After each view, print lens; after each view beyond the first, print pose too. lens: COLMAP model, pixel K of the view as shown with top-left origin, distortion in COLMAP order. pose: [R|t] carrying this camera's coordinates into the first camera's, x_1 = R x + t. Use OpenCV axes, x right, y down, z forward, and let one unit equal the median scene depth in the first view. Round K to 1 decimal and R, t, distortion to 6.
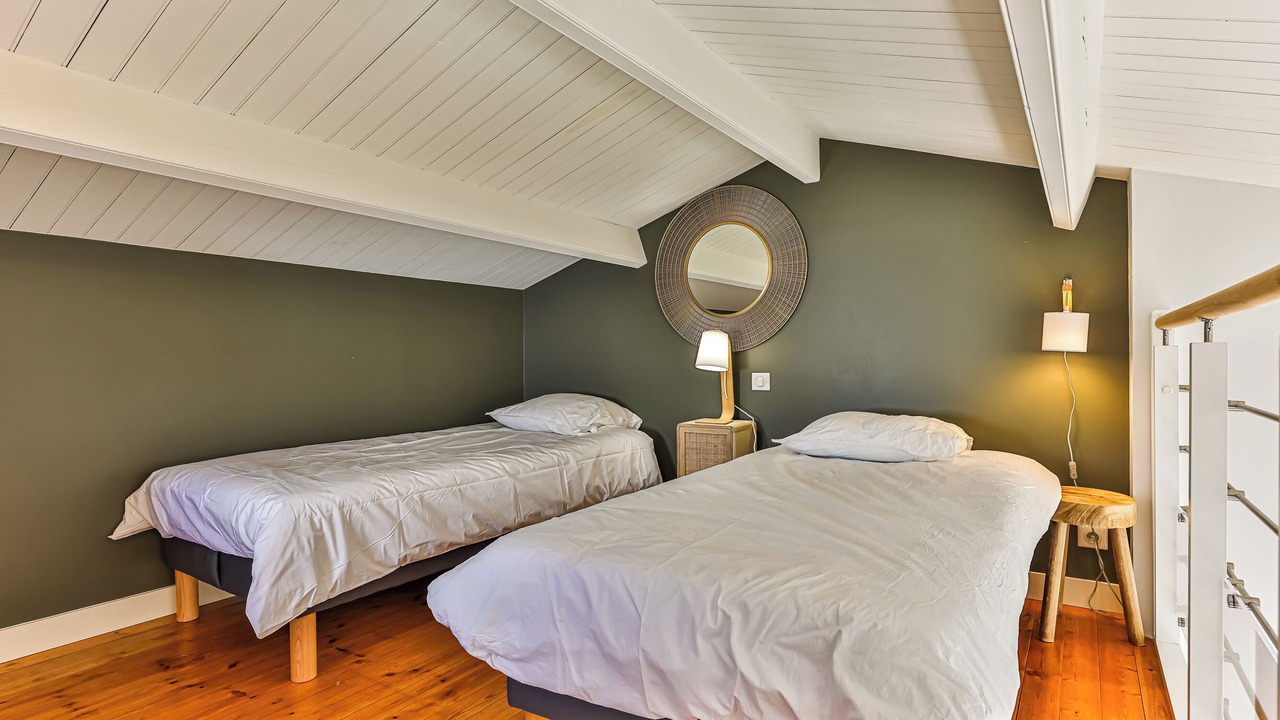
lens RADIAL K [[652.0, 0, 640.0], [0, 652.0, 360.0], [0, 0, 1]] dist [-0.000972, -0.000249]
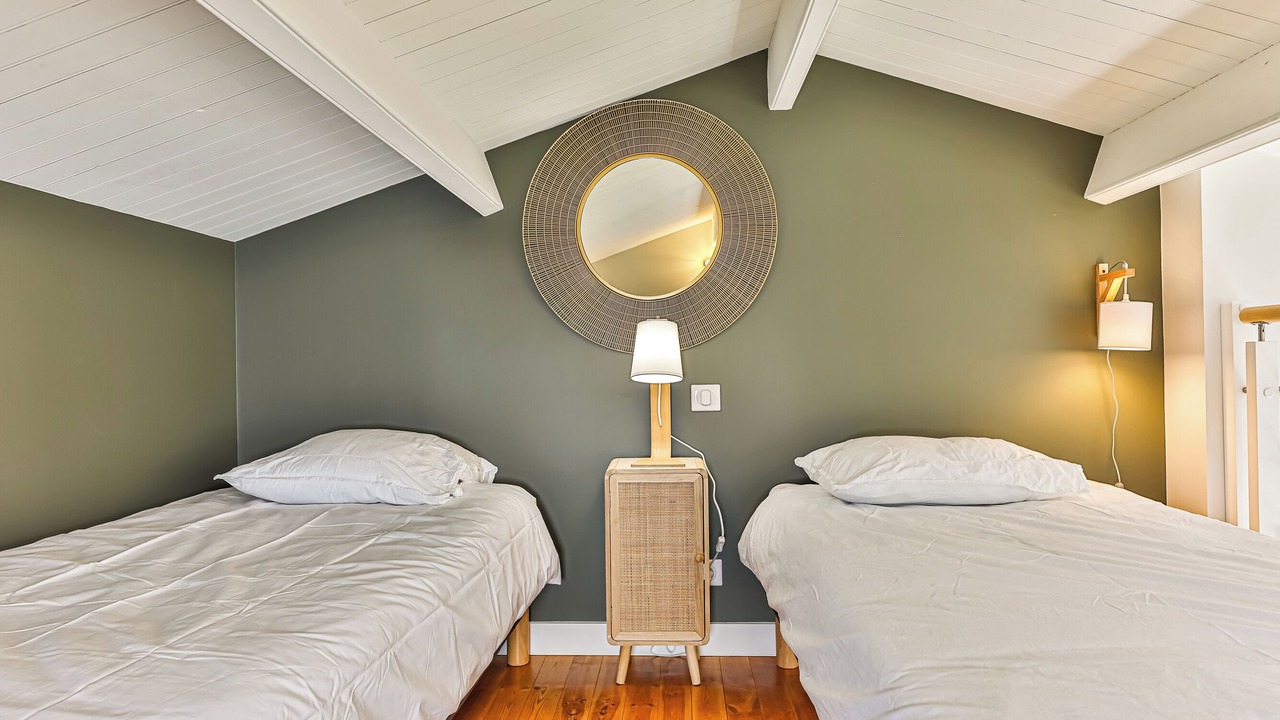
lens RADIAL K [[828.1, 0, 640.0], [0, 828.1, 360.0], [0, 0, 1]] dist [0.003043, 0.000259]
pose [[0.864752, -0.005017, 0.502174, -0.298224], [0.011904, 0.999874, -0.010510, 0.002359], [-0.502058, 0.015066, 0.864703, 0.300158]]
